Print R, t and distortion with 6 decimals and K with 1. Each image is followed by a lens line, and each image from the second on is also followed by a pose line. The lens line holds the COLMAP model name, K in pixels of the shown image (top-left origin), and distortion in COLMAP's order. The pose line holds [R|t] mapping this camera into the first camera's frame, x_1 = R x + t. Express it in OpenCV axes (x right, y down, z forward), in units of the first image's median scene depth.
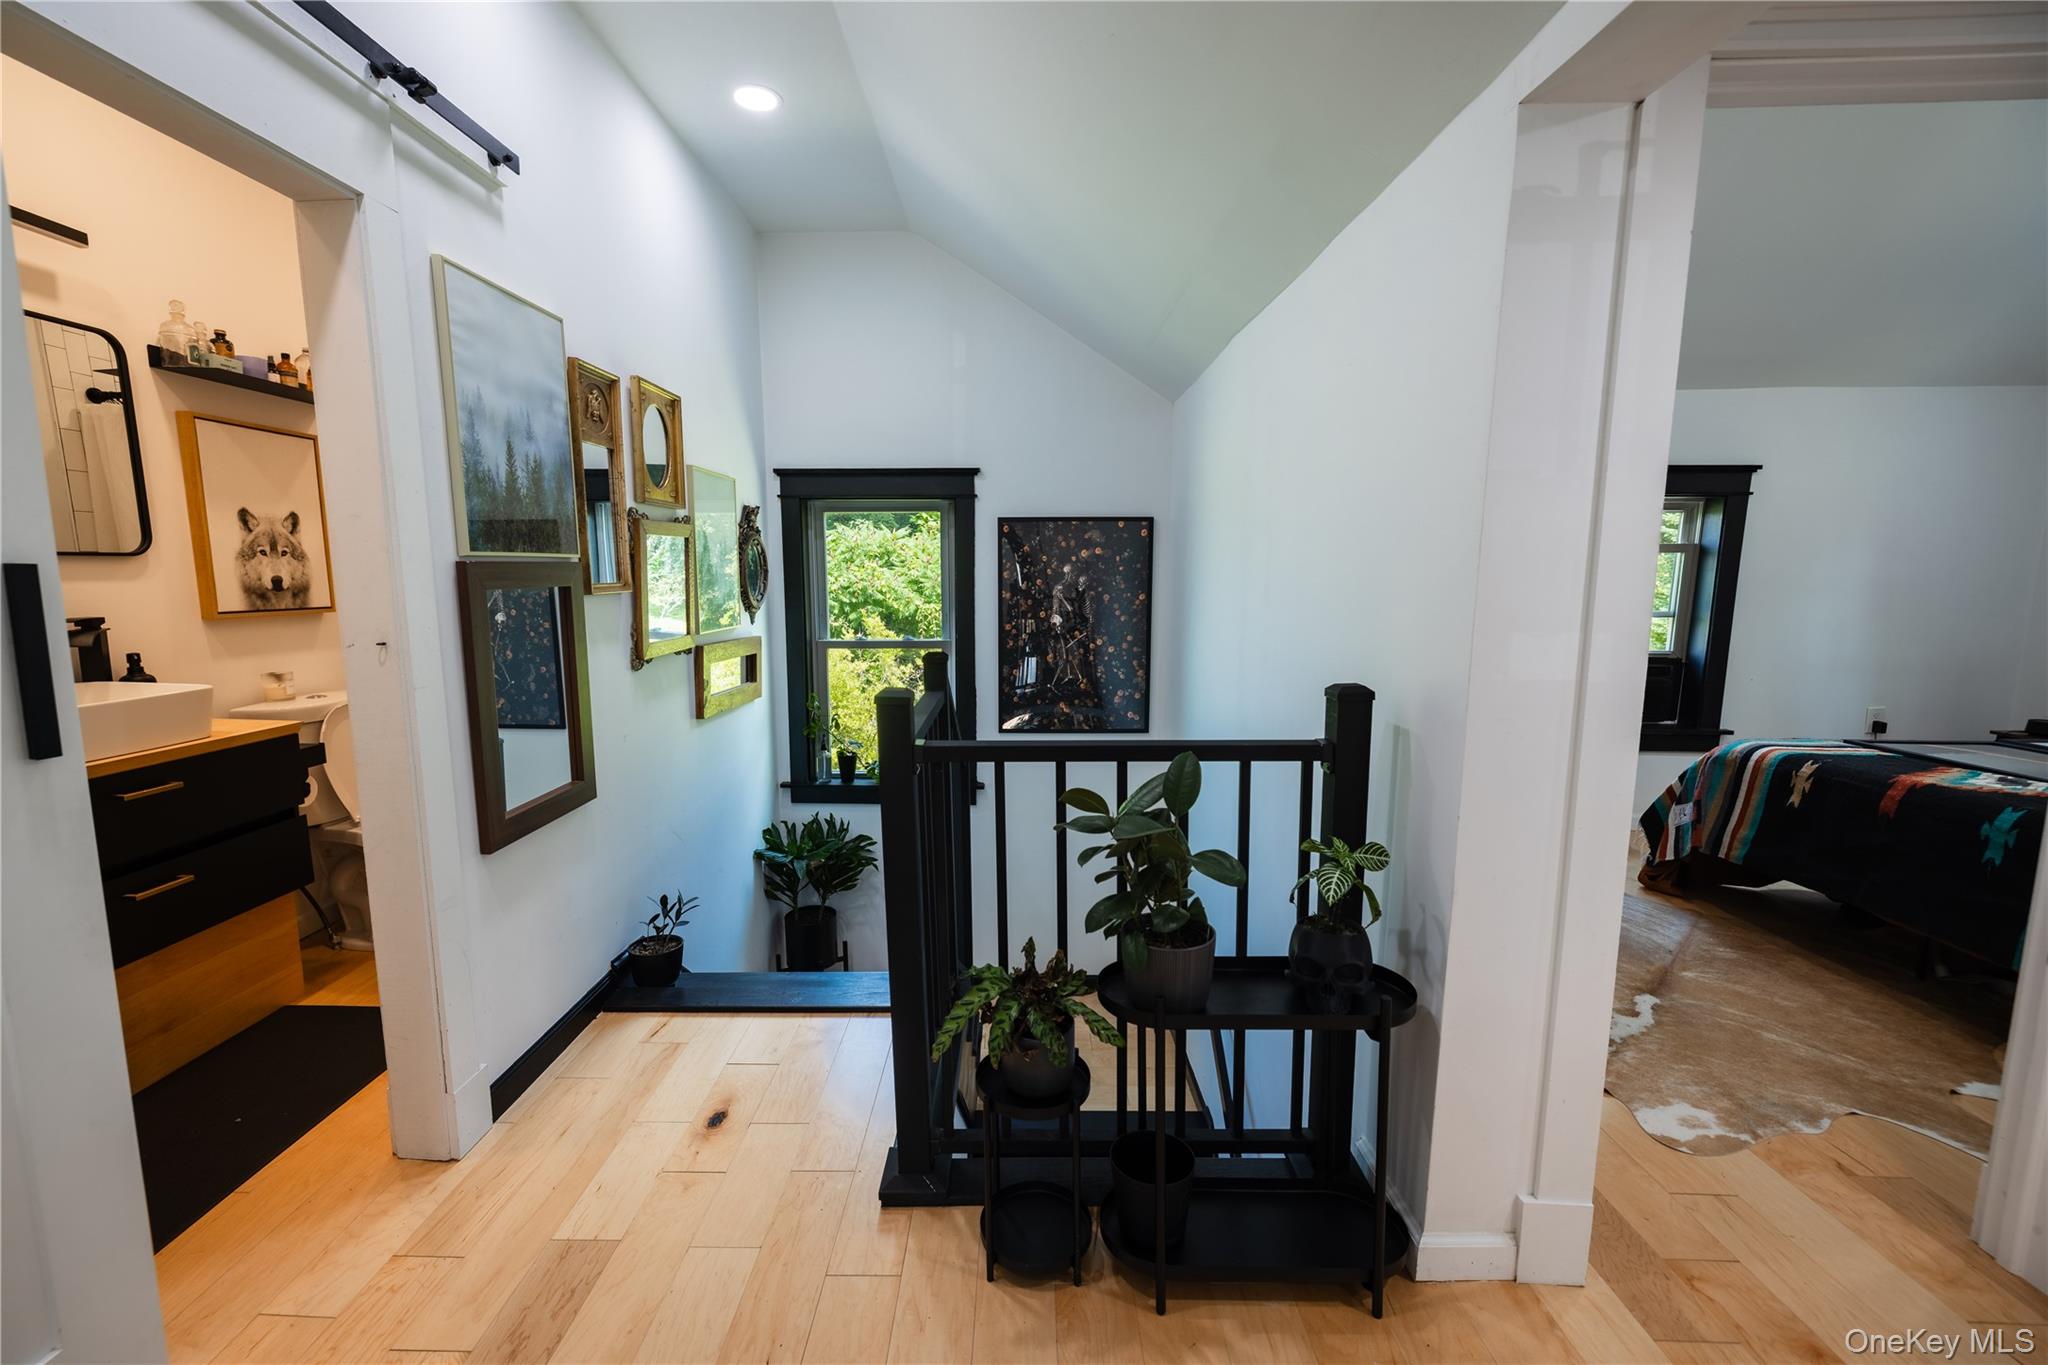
lens RADIAL K [[838.3, 0, 999.6], [0, 838.3, 686.5], [0, 0, 1]] dist [-0.001791, -0.000034]
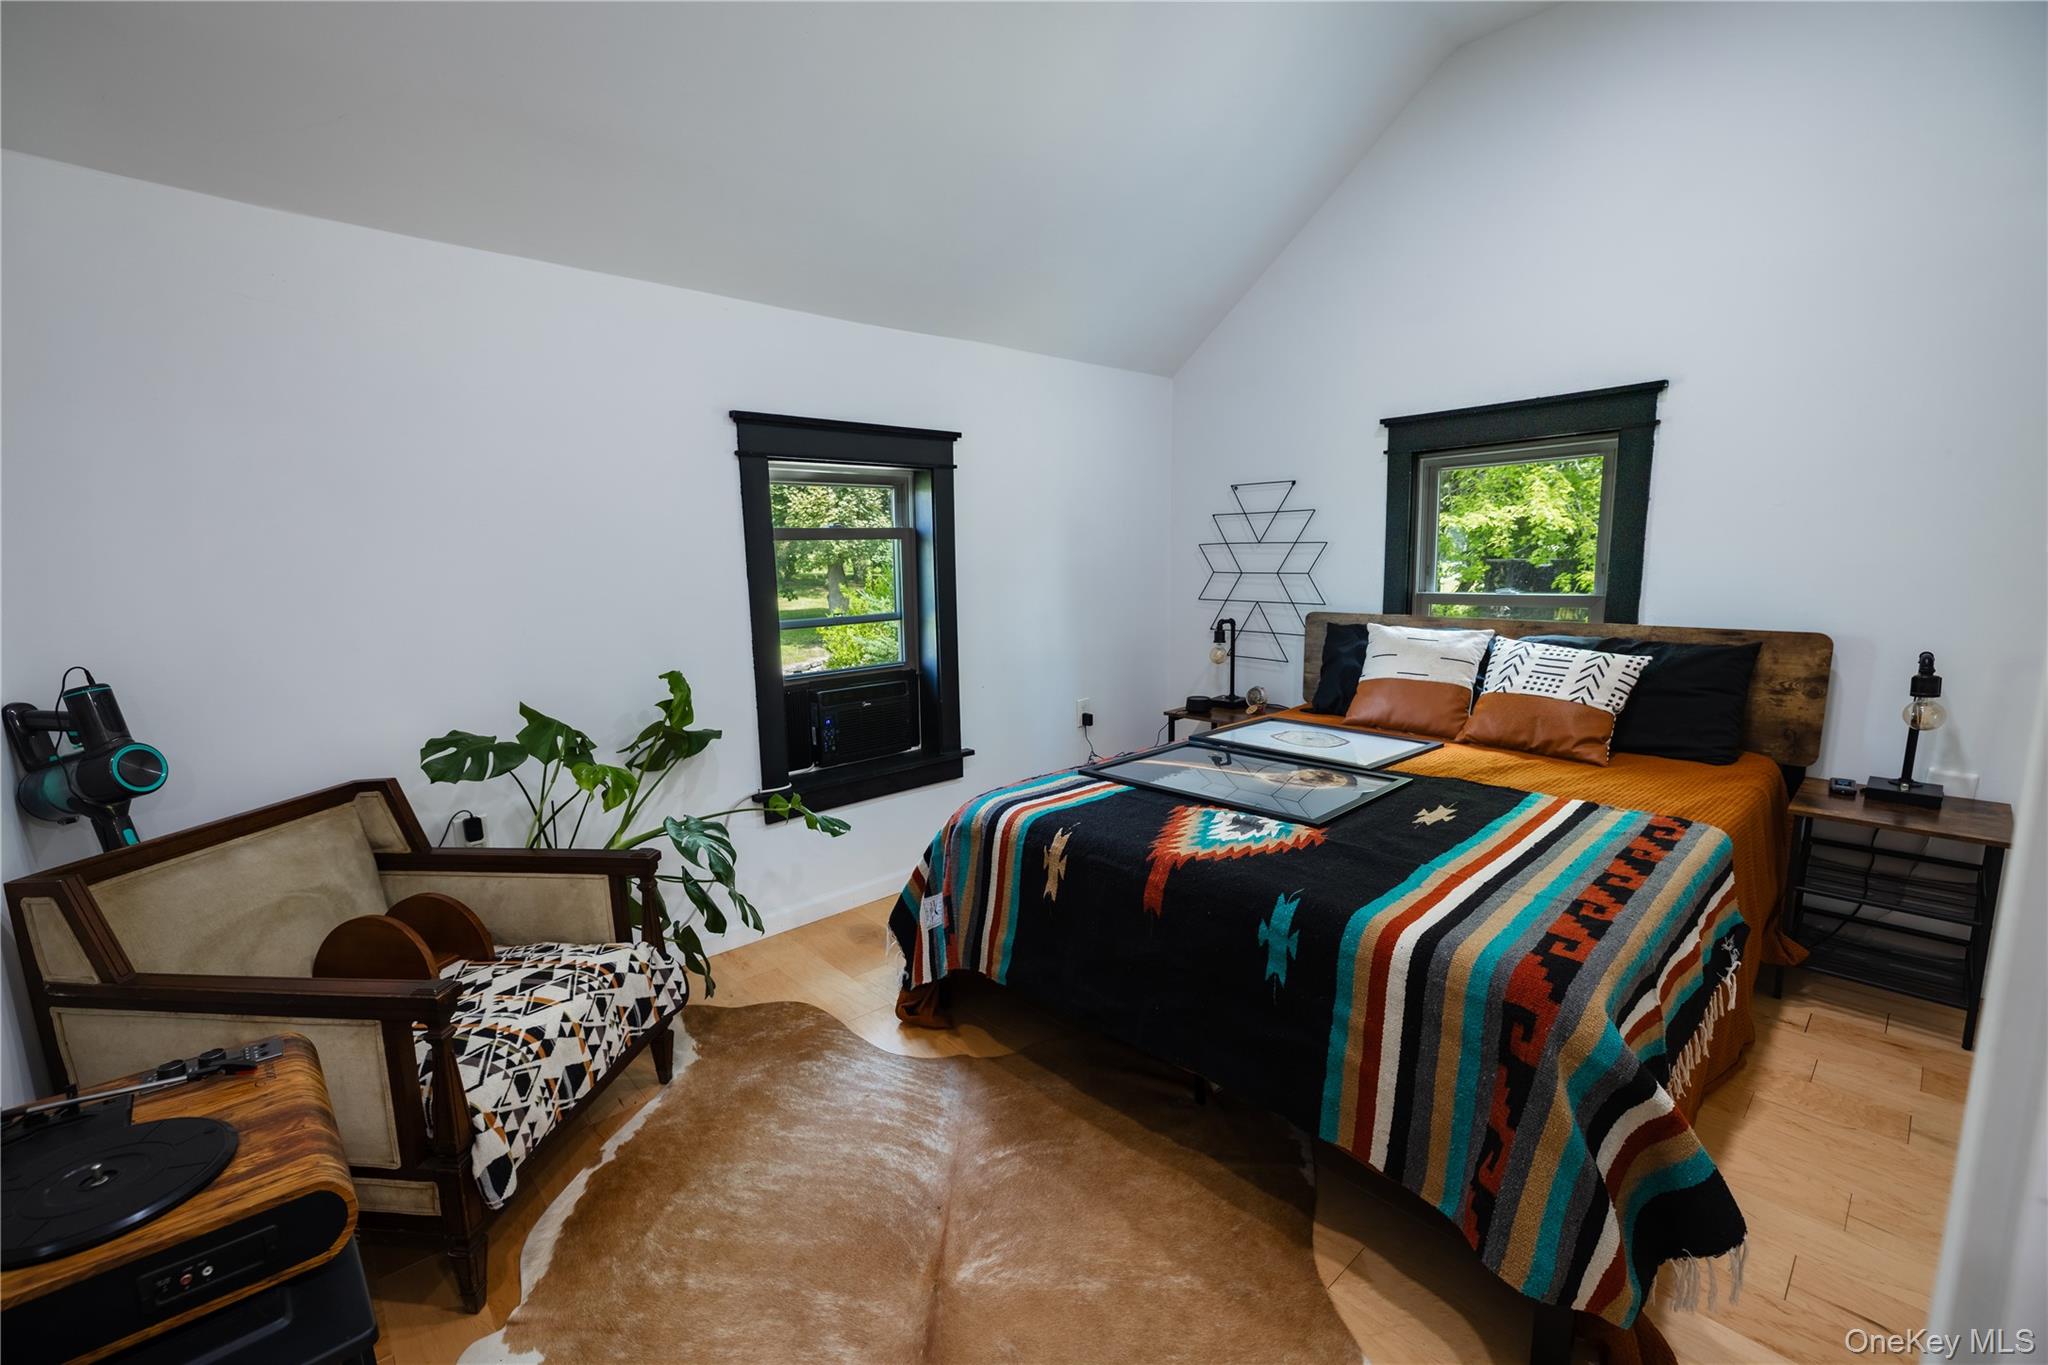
lens RADIAL K [[838.3, 0, 999.6], [0, 838.3, 686.5], [0, 0, 1]] dist [-0.001791, -0.000034]
pose [[0.723269, -0.124360, 0.679276, 0.423134], [0.118260, 0.991425, 0.055588, -0.069070], [-0.680365, 0.040126, 0.731774, 0.464710]]
